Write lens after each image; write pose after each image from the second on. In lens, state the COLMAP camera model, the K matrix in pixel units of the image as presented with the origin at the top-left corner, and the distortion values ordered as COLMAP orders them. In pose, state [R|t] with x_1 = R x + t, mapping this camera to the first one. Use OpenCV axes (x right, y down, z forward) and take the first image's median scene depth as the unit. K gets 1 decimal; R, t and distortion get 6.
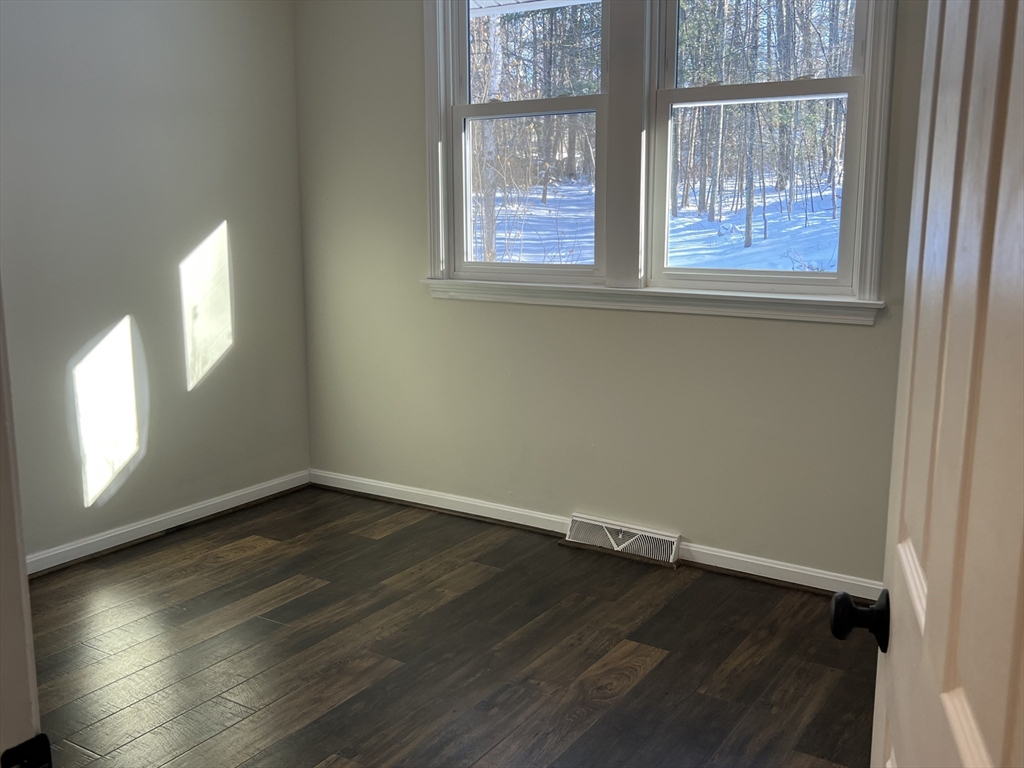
lens RADIAL K [[962.3, 0, 520.1], [0, 962.3, 374.3], [0, 0, 1]] dist [0.039487, 0.000000]
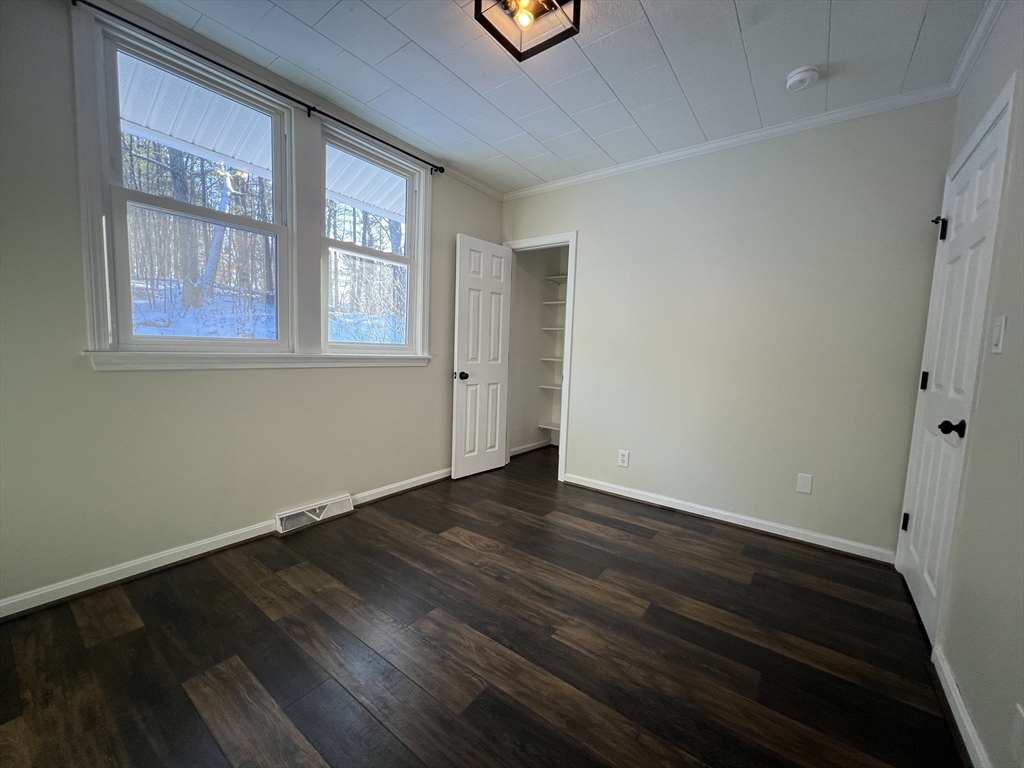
lens RADIAL K [[407.4, 0, 513.8], [0, 407.4, 386.4], [0, 0, 1]] dist [0.004030, -0.000436]
pose [[0.071943, -0.093694, 0.992998, -0.536069], [0.132765, 0.987618, 0.083568, -0.048852], [-0.988533, 0.125824, 0.083491, 0.624267]]
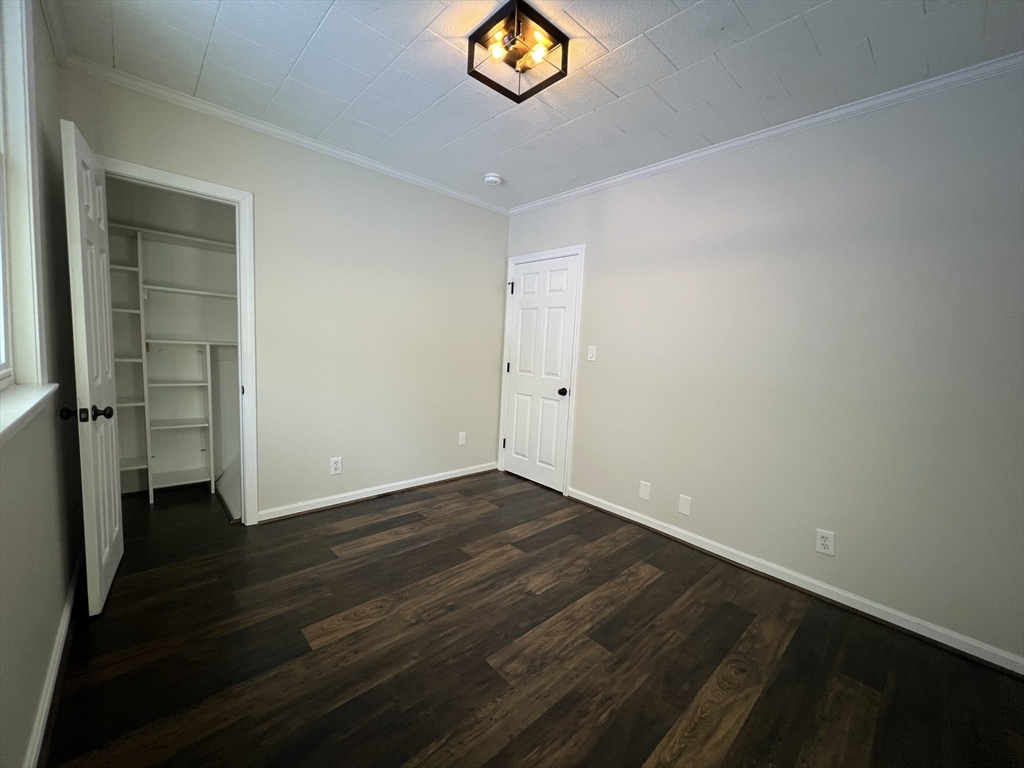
lens RADIAL K [[407.4, 0, 512.8], [0, 407.4, 386.7], [0, 0, 1]] dist [0.004030, -0.000436]
pose [[-0.966204, -0.081842, 0.244444, -0.207046], [-0.013948, 0.963472, 0.267447, -0.172879], [-0.257403, 0.254999, -0.932051, 1.118225]]
